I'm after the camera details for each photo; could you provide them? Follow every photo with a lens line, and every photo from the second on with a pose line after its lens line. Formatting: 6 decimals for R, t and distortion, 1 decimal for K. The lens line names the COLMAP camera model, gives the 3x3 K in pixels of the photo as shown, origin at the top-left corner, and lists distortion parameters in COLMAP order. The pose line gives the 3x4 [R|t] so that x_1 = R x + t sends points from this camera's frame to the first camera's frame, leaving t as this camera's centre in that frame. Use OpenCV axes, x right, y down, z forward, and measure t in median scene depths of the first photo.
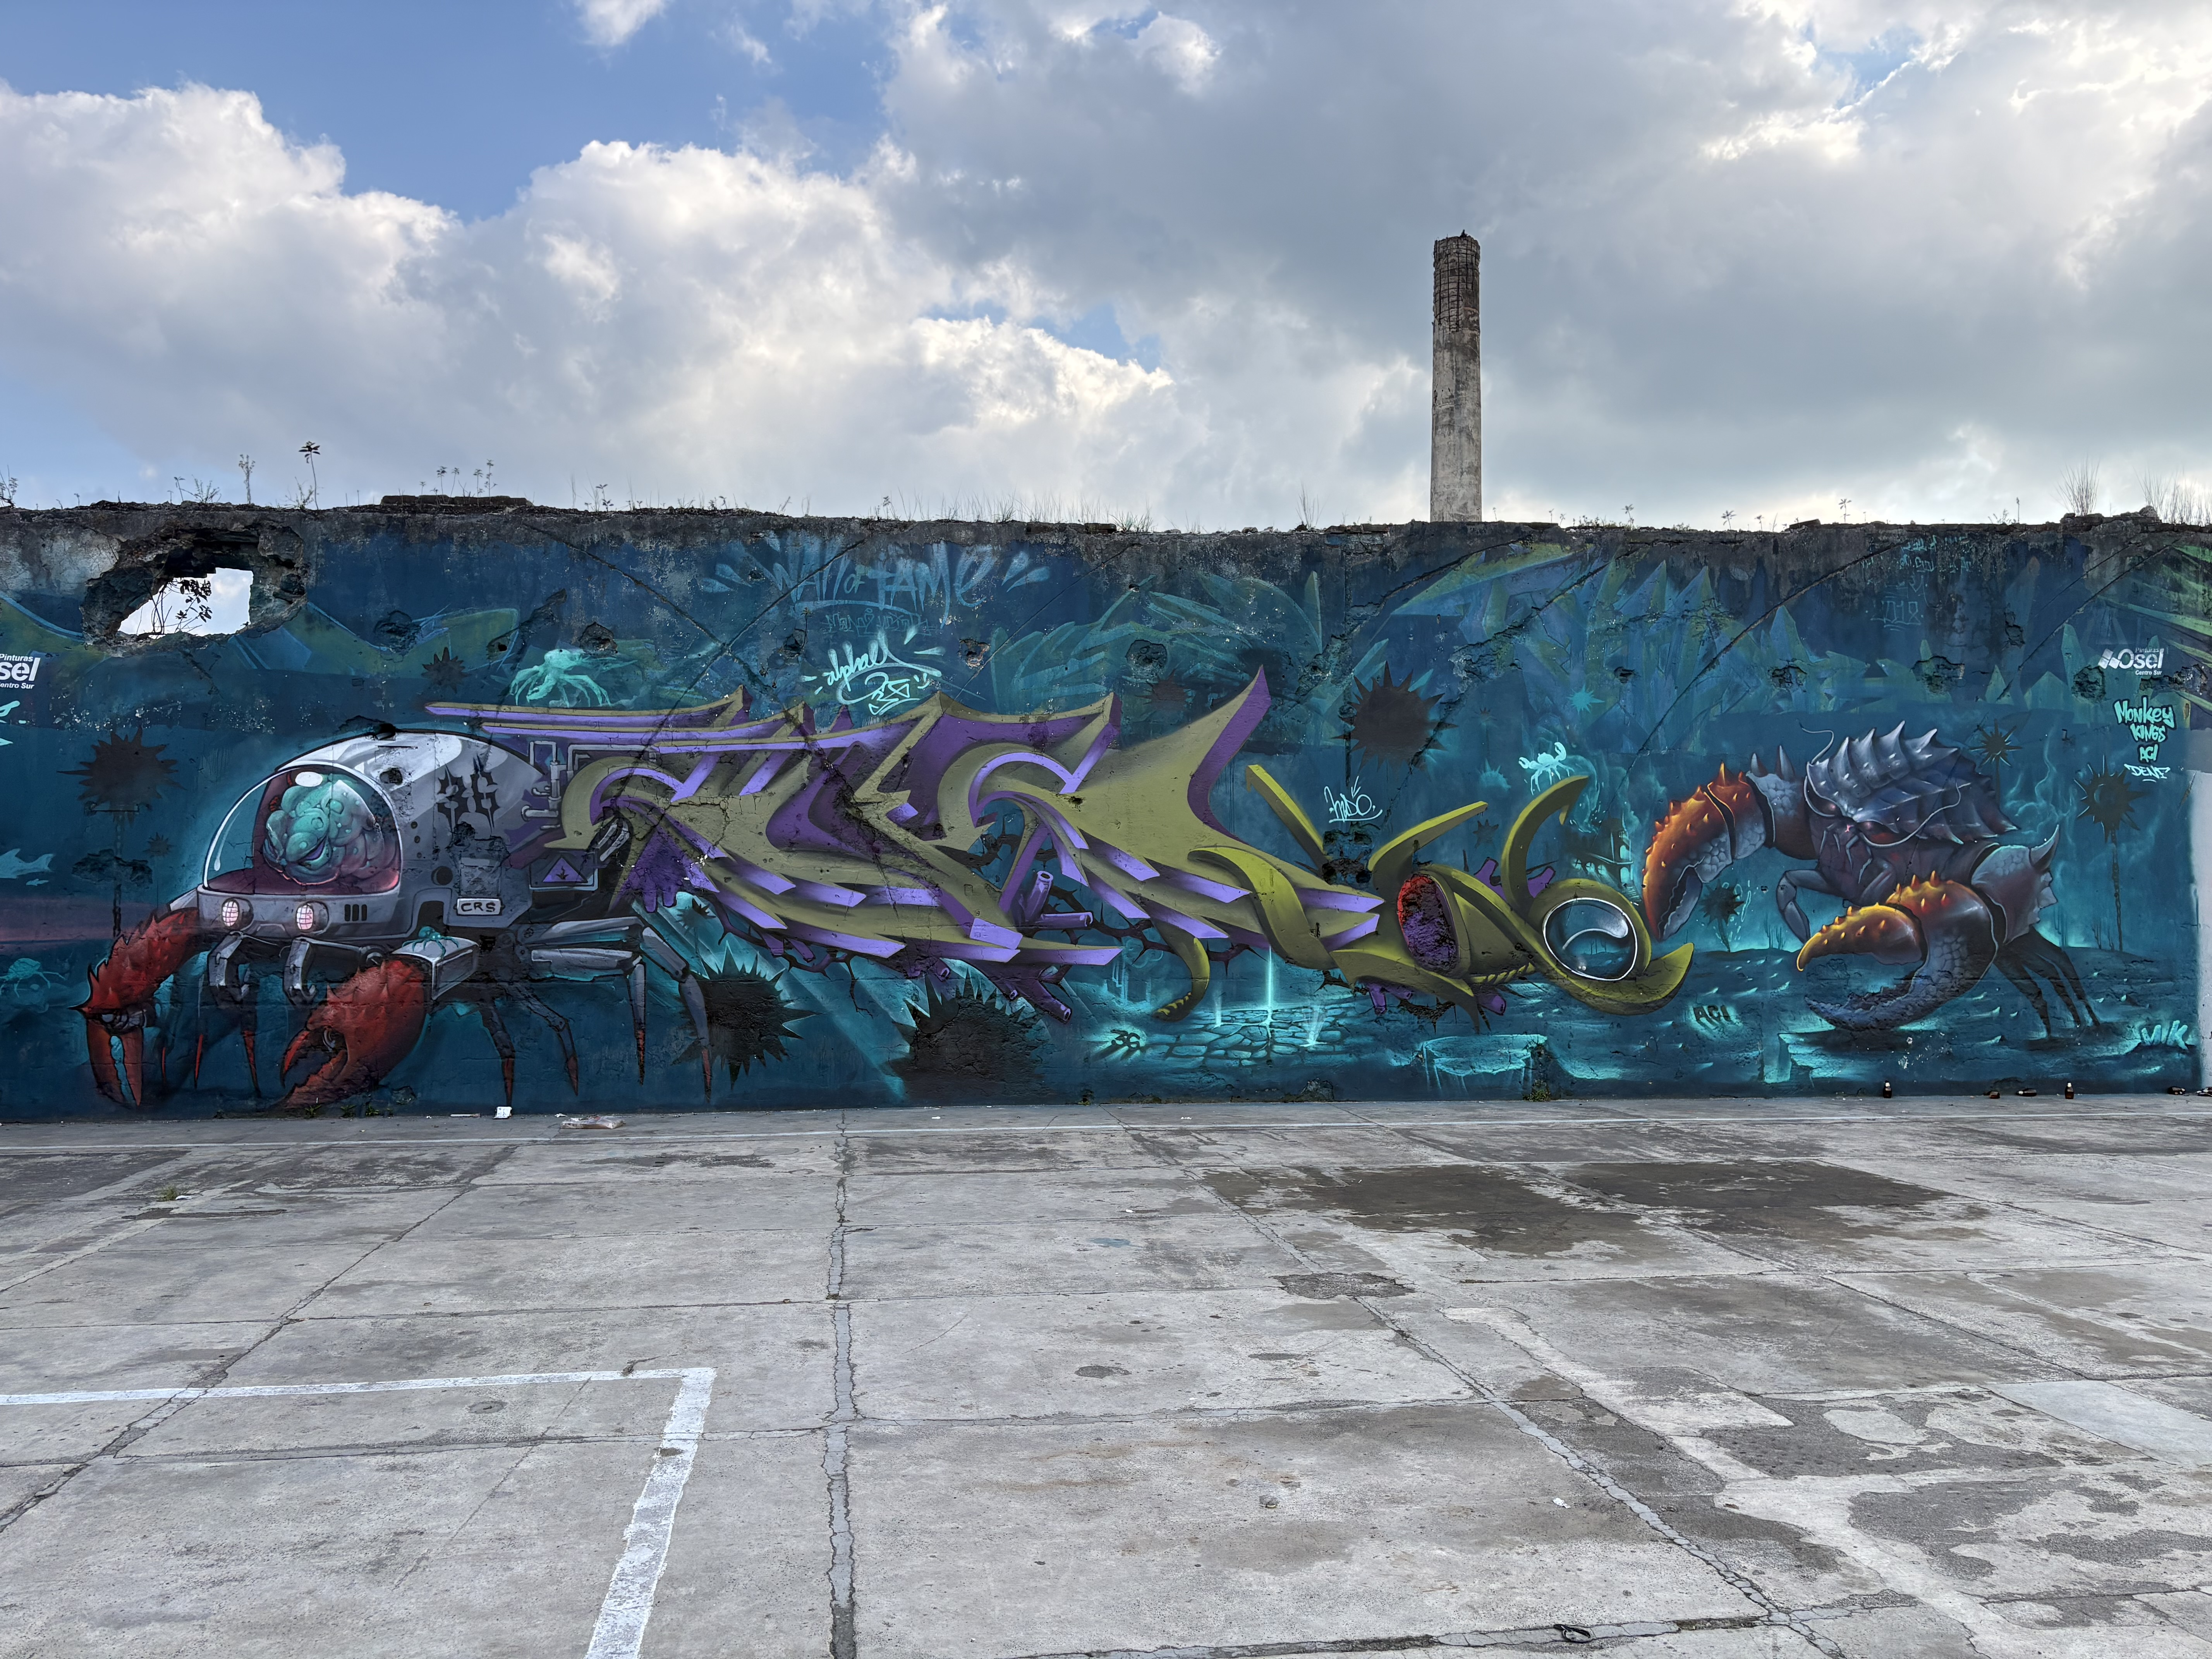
lens RADIAL K [[1753.4, 0, 1104.7], [0, 1753.4, 821.8], [0, 0, 1]] dist [0.064702, -0.058686]
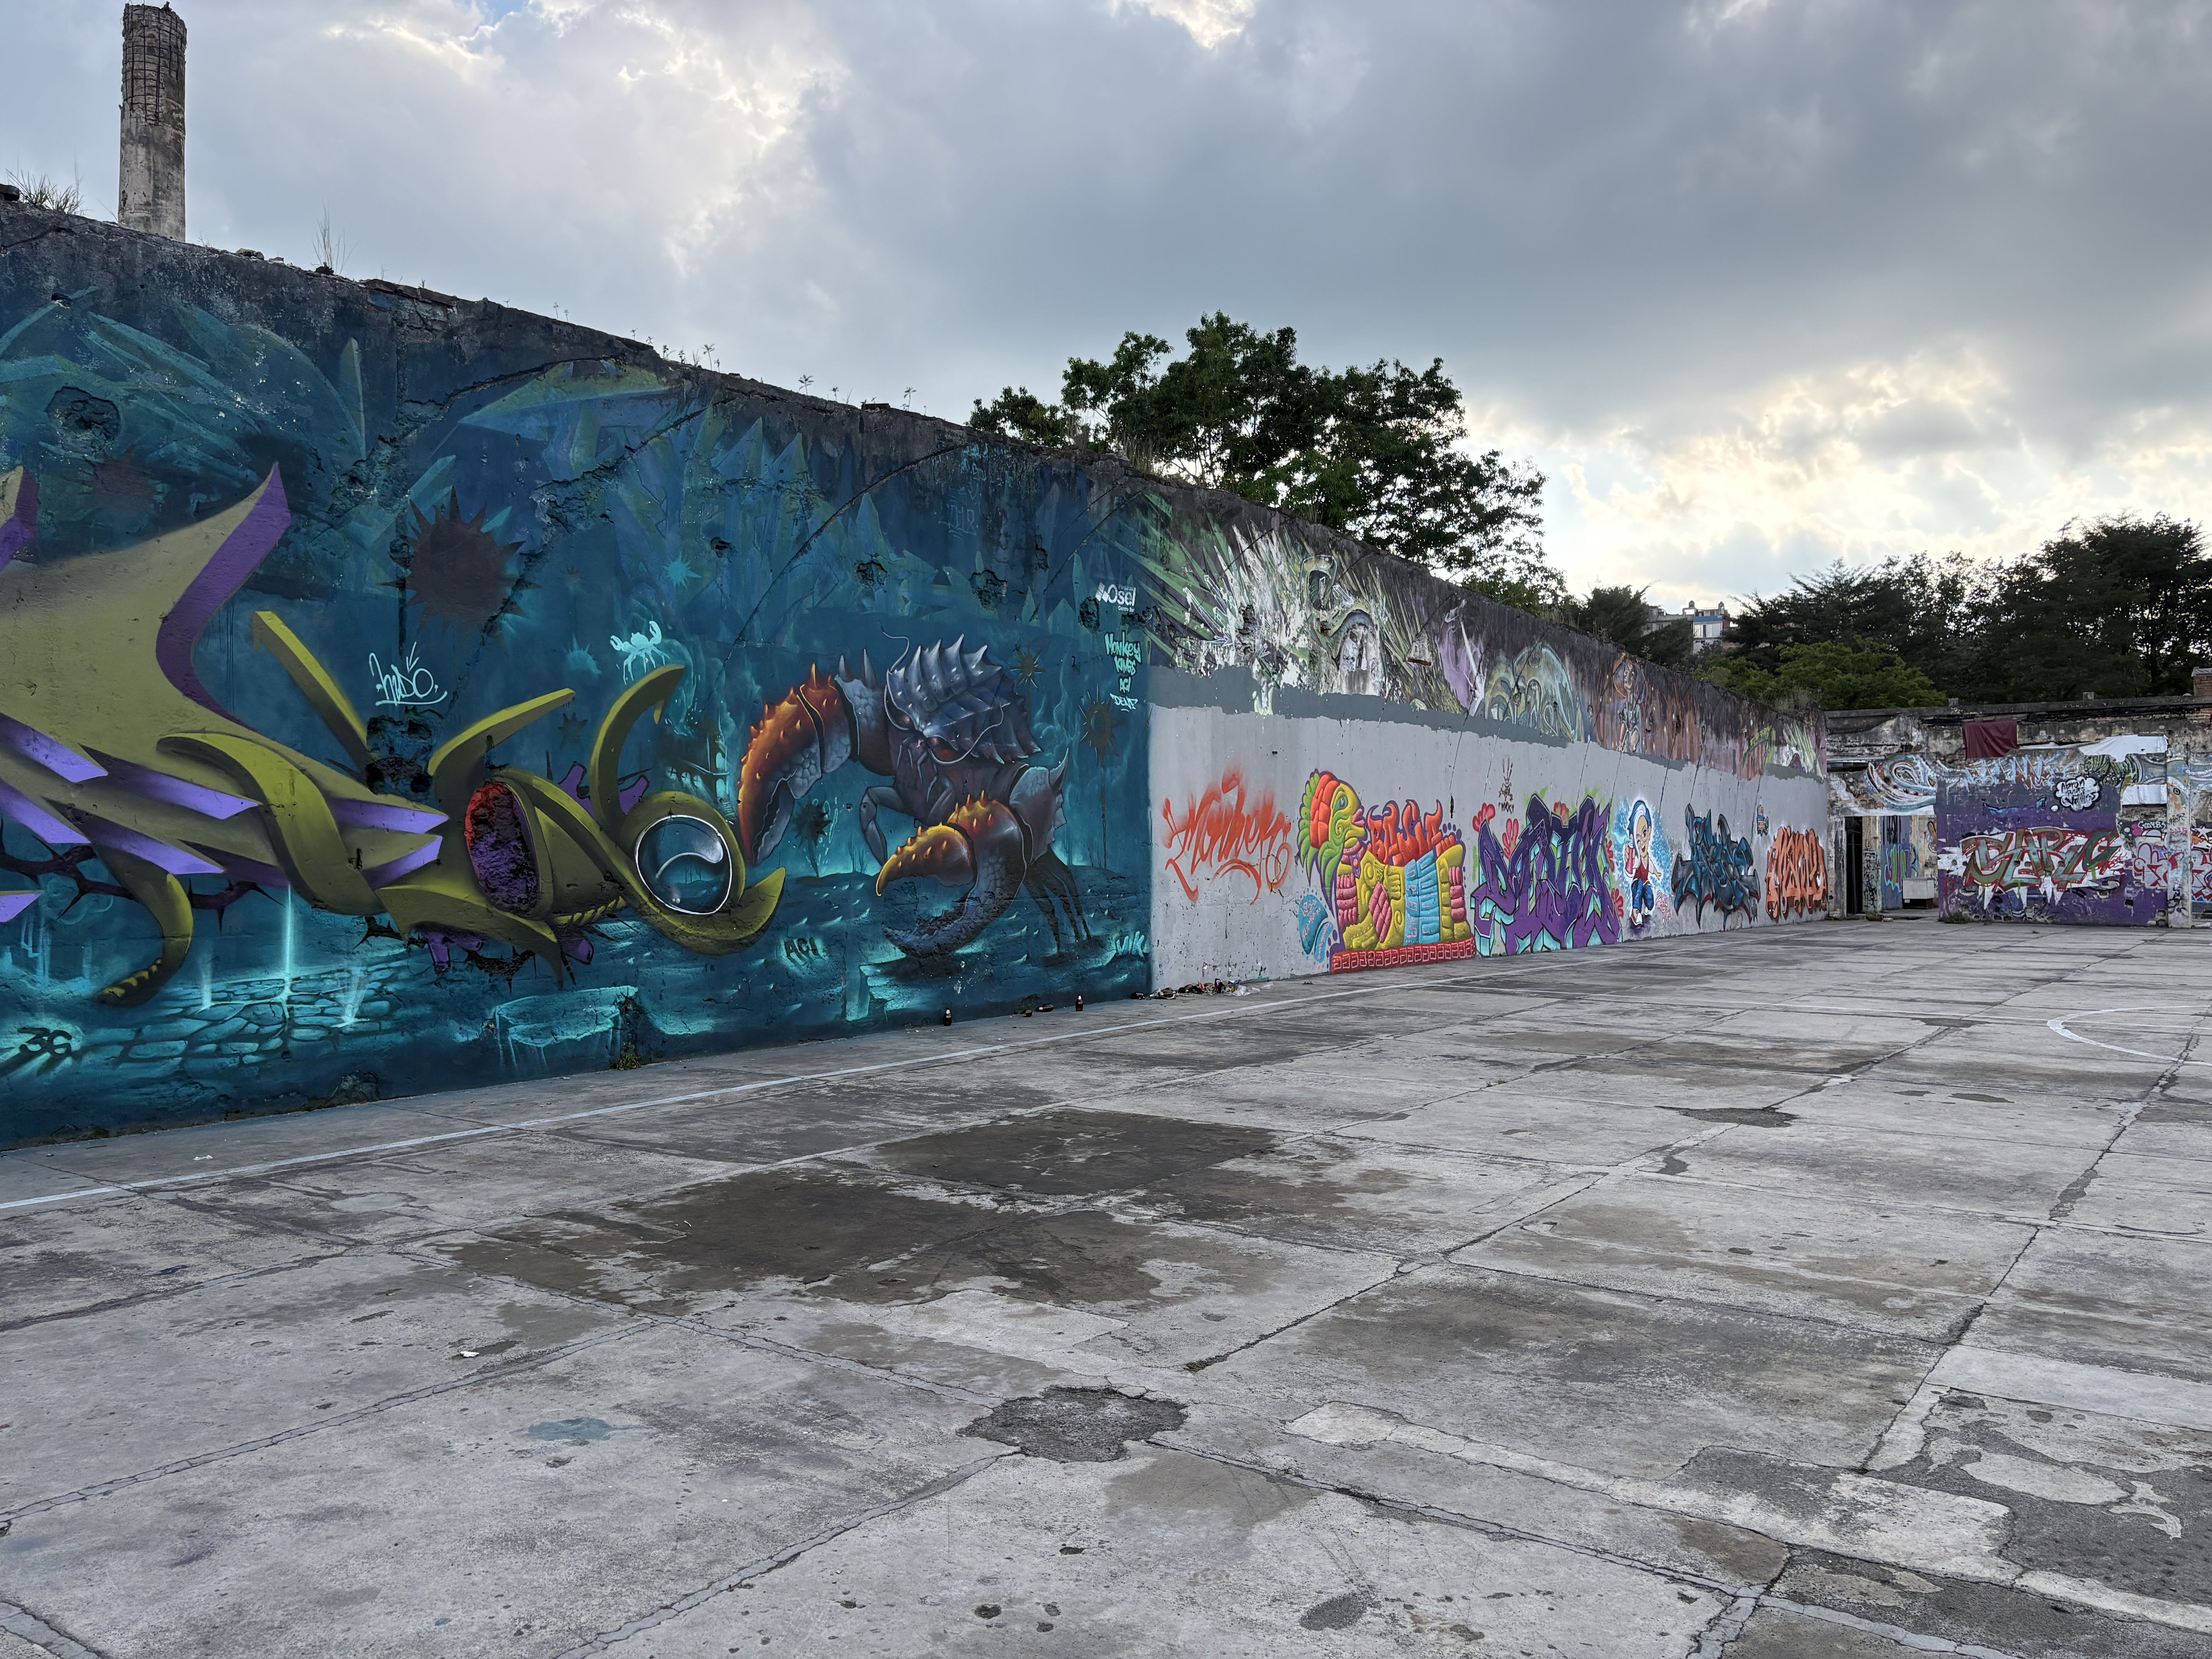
lens RADIAL K [[1695.5, 0, 1141.8], [0, 1695.5, 829.5], [0, 0, 1]] dist [0.069887, -0.070829]
pose [[0.695923, 0.001535, 0.718115, -0.150717], [-0.034272, 0.998929, 0.031077, 0.018293], [-0.717298, -0.046238, 0.695231, 0.304530]]
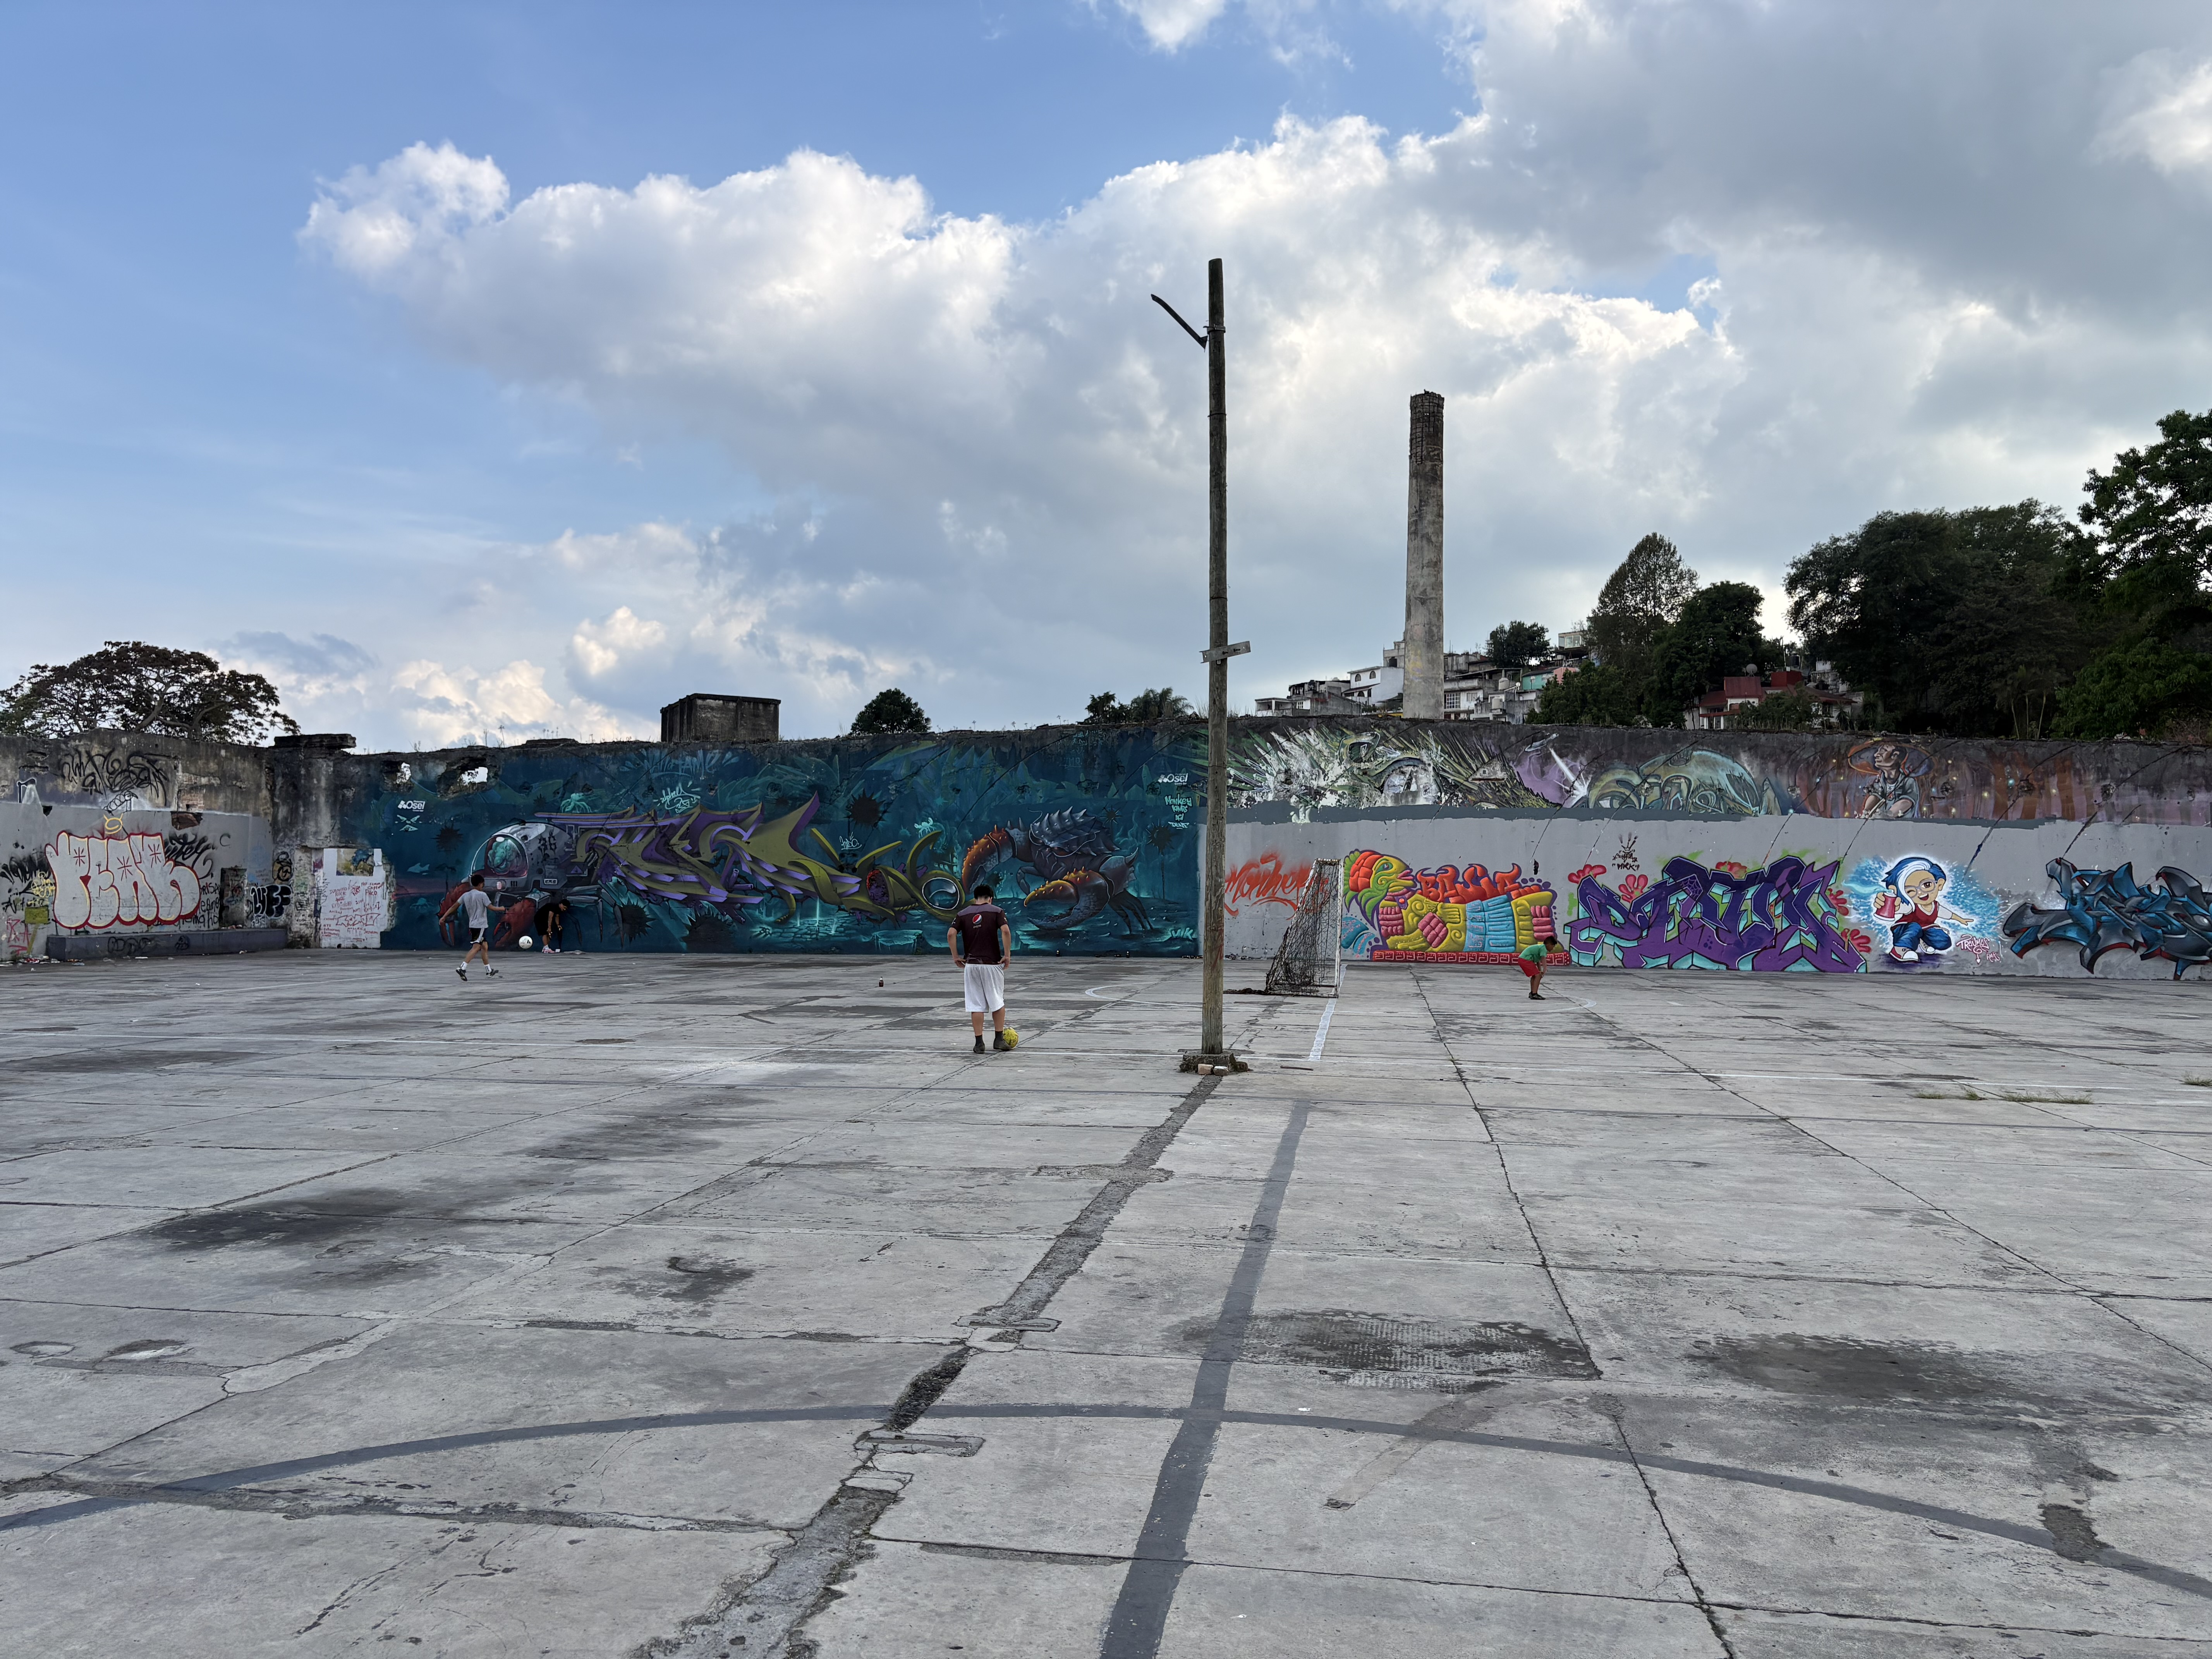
lens RADIAL K [[1695.5, 0, 1103.2], [0, 1695.5, 820.4], [0, 0, 1]] dist [0.069887, -0.070829]
pose [[0.948525, -0.009354, -0.316566, 1.319674], [0.016981, 0.999628, 0.021343, -0.092119], [0.316248, -0.025620, 0.948330, -1.308099]]
